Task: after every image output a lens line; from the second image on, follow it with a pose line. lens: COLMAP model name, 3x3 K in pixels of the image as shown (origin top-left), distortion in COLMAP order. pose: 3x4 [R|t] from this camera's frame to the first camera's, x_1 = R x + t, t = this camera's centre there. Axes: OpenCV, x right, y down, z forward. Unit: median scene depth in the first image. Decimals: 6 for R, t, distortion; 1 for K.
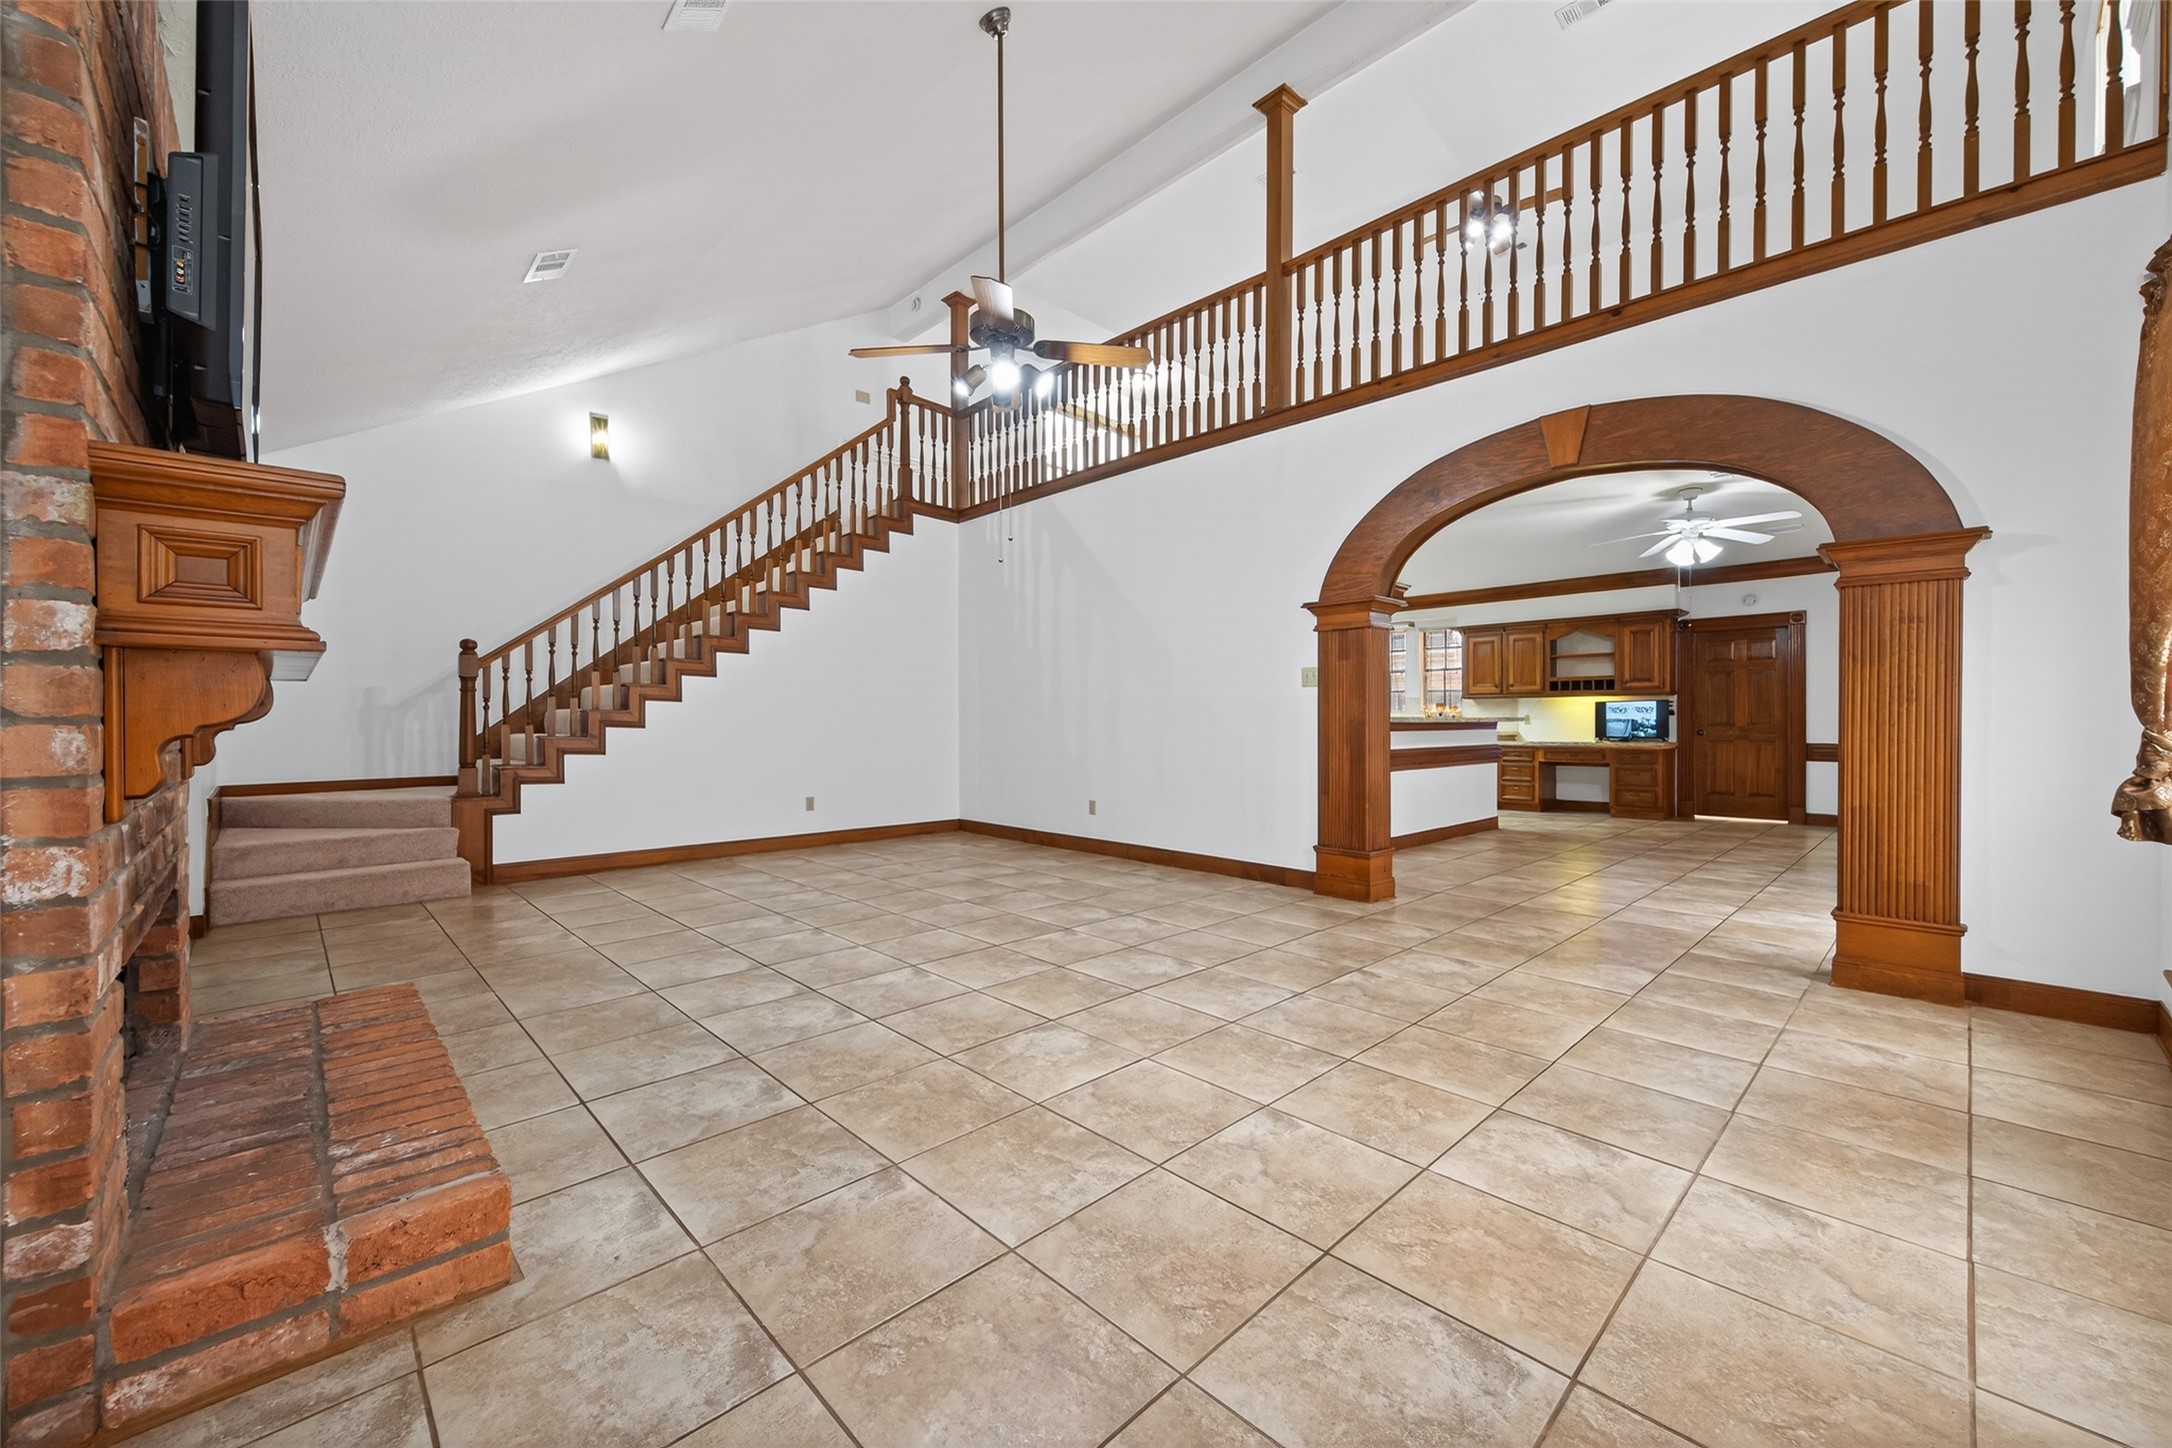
lens RADIAL K [[843.2, 0, 1081.3], [0, 843.2, 726.3], [0, 0, 1]] dist [-0.001643, 0.000034]
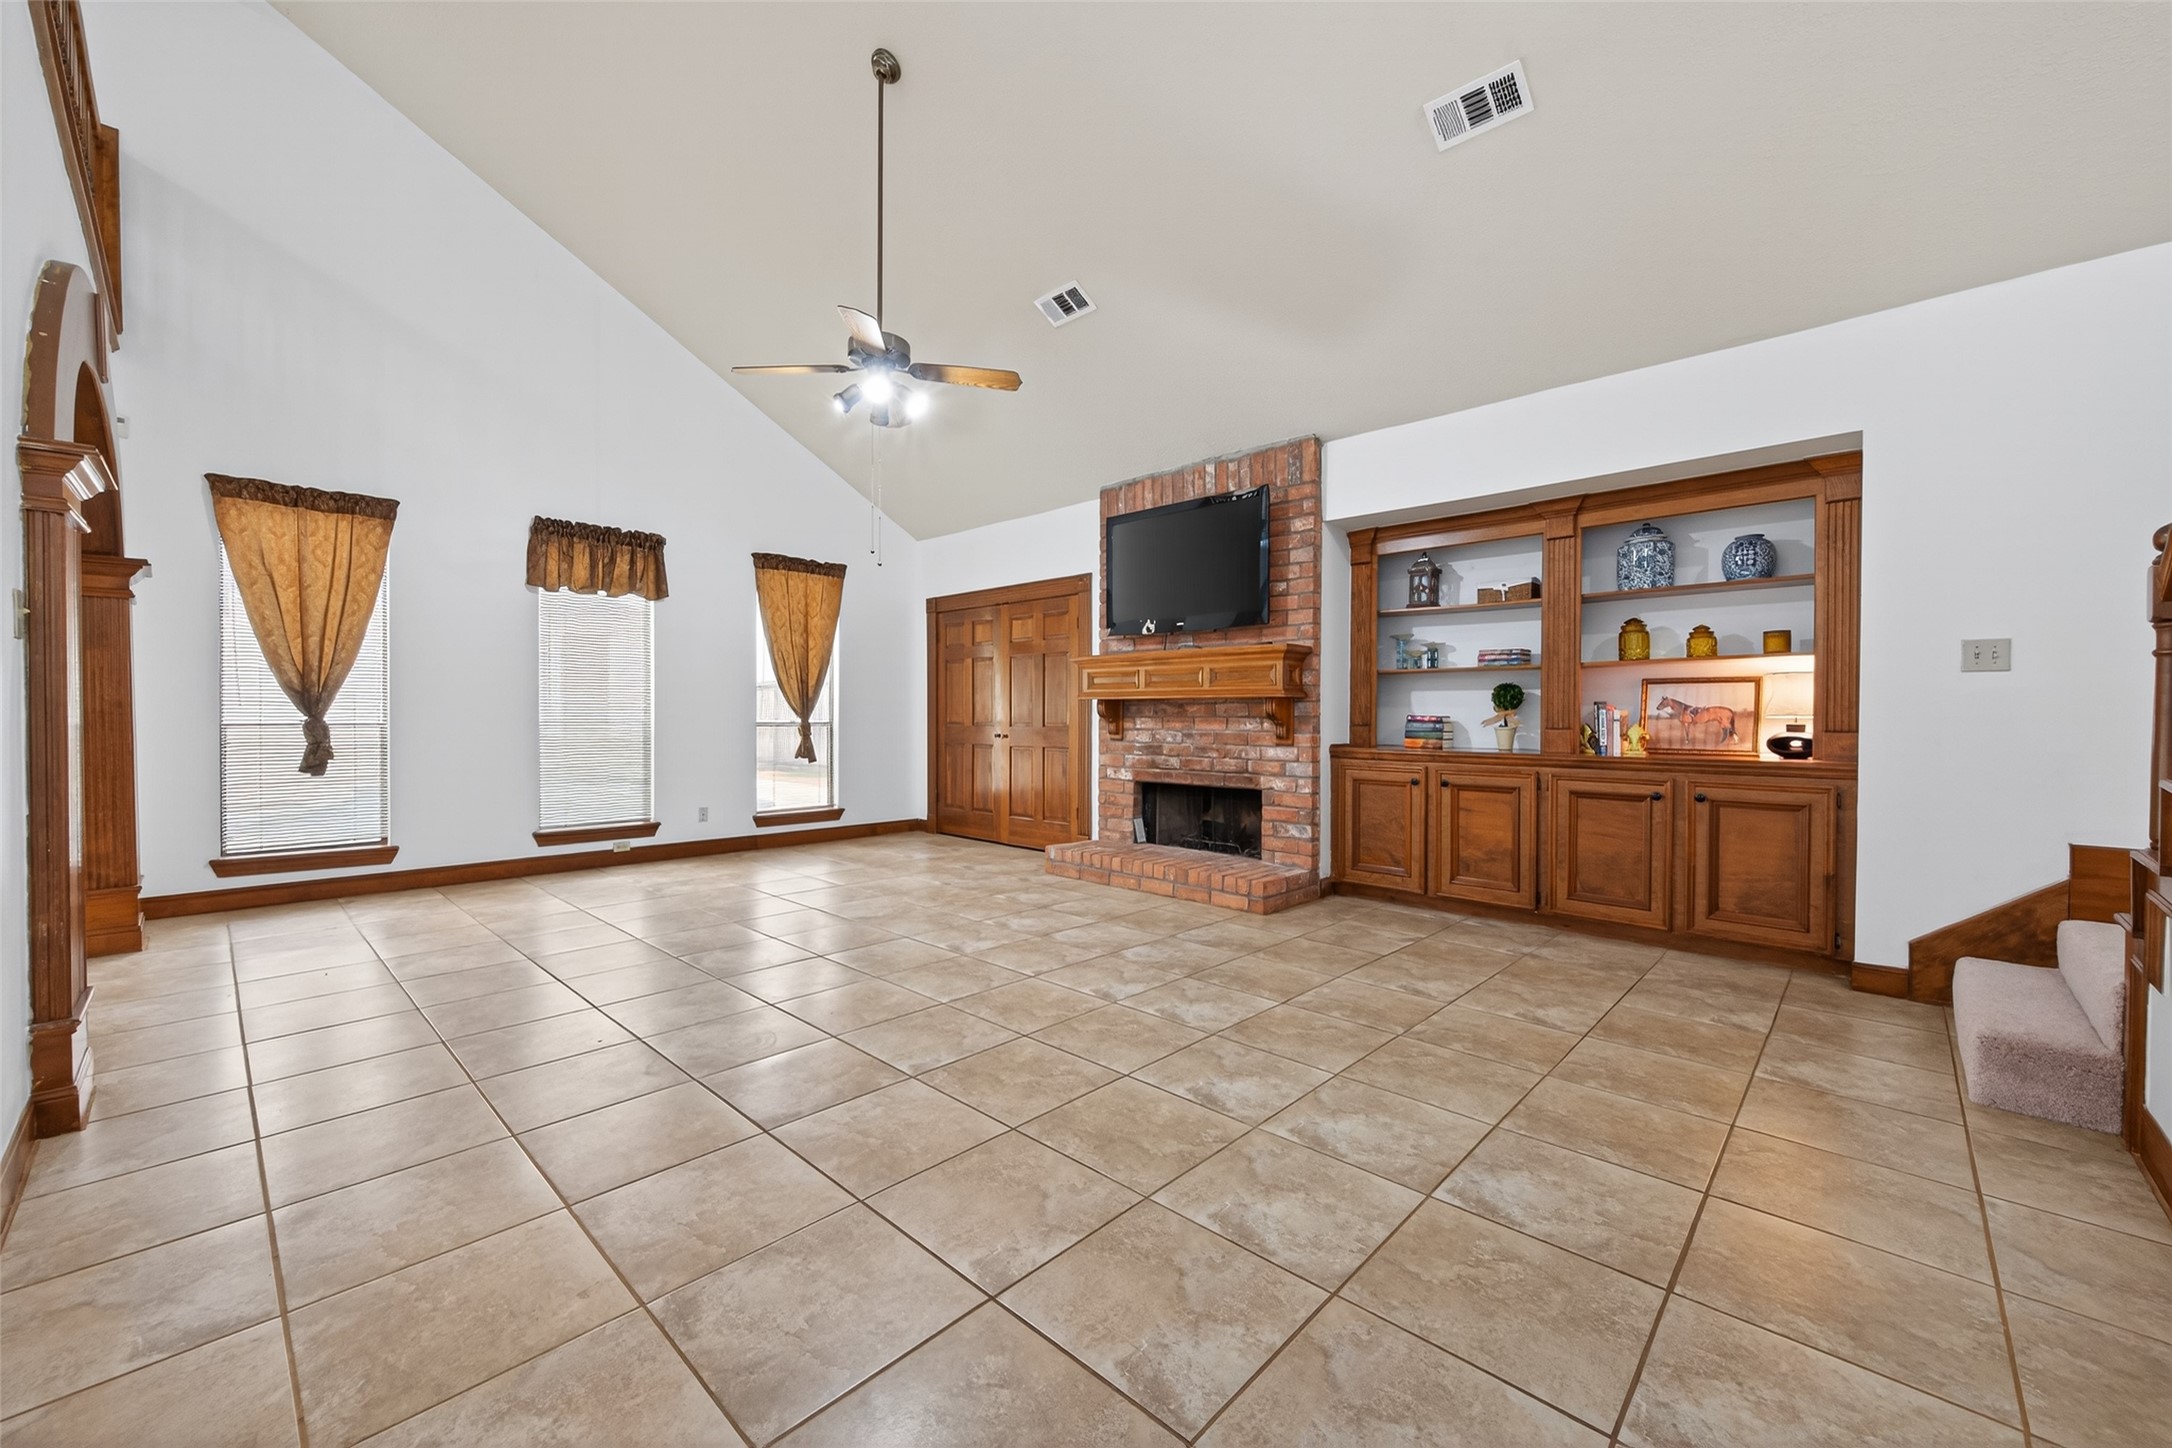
lens RADIAL K [[843.2, 0, 1084.3], [0, 843.2, 720.0], [0, 0, 1]] dist [-0.001643, 0.000034]
pose [[-0.999246, -0.010659, -0.037337, -0.313080], [-0.011128, 0.999862, 0.012371, -0.018804], [0.037200, 0.012777, -0.999226, 2.090799]]
